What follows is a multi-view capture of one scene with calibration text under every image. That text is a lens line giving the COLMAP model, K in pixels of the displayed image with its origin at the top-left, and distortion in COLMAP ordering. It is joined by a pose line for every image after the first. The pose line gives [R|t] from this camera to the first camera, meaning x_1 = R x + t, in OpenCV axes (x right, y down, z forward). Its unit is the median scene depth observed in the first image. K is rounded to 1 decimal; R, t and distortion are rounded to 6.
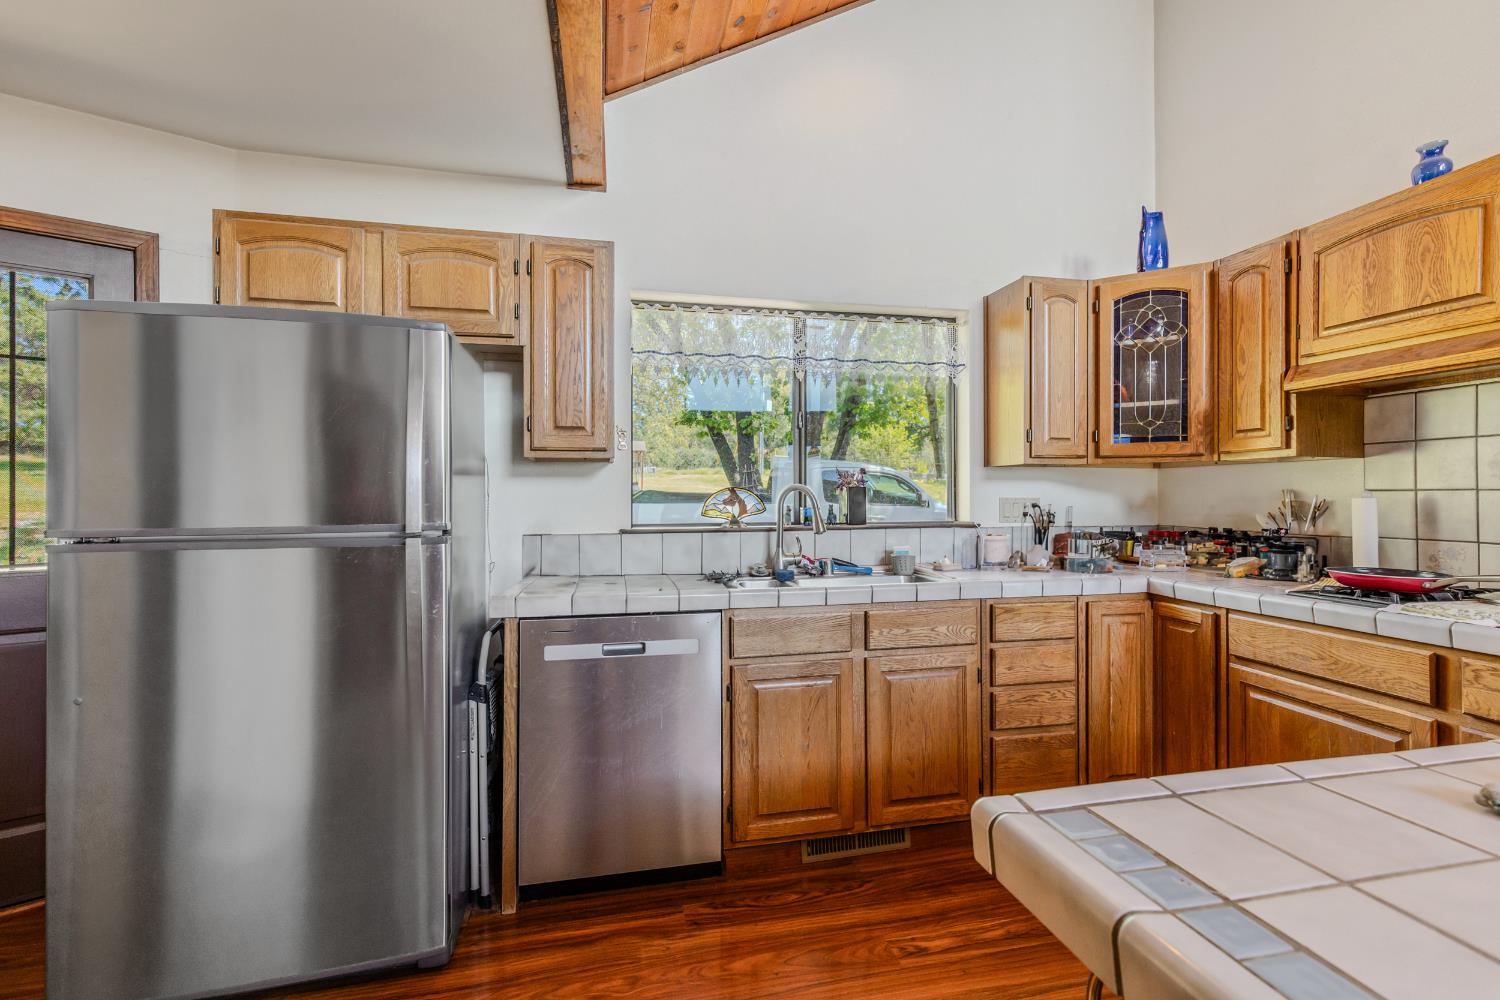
lens RADIAL K [[679.6, 0, 754.9], [0, 679.6, 495.1], [0, 0, 1]] dist [0.007843, -0.000569]
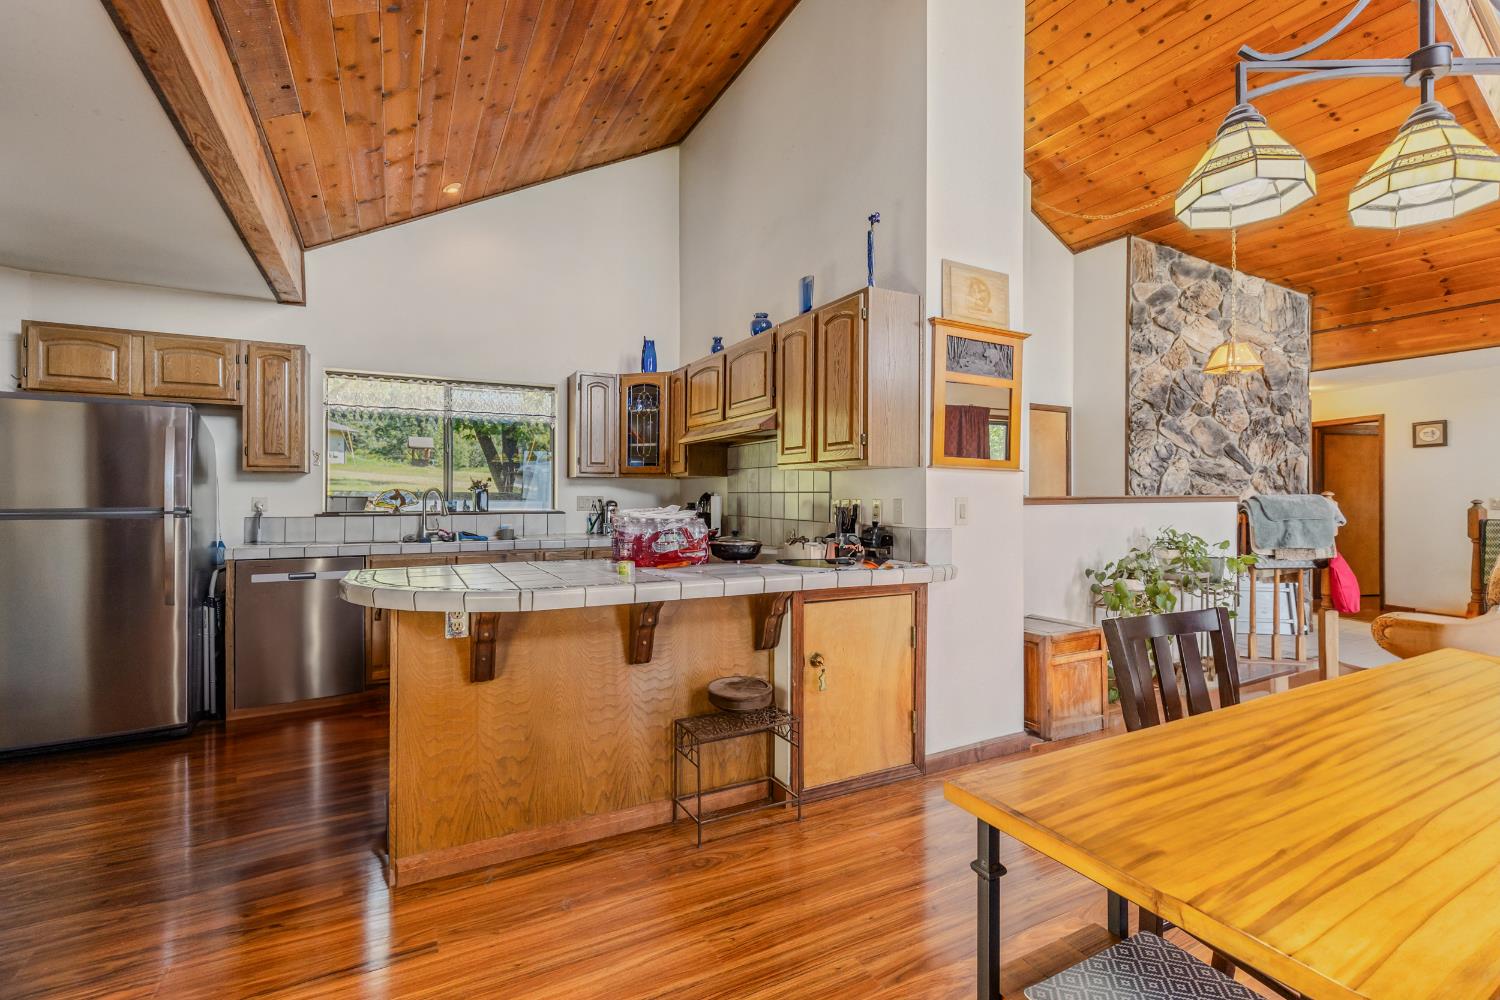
lens RADIAL K [[679.6, 0, 753.0], [0, 679.6, 495.5], [0, 0, 1]] dist [0.007843, -0.000569]
pose [[0.963624, 0.004548, 0.267222, 0.436452], [-0.004523, 0.999990, -0.000707, 0.002813], [-0.267223, -0.000527, 0.963635, -0.989614]]
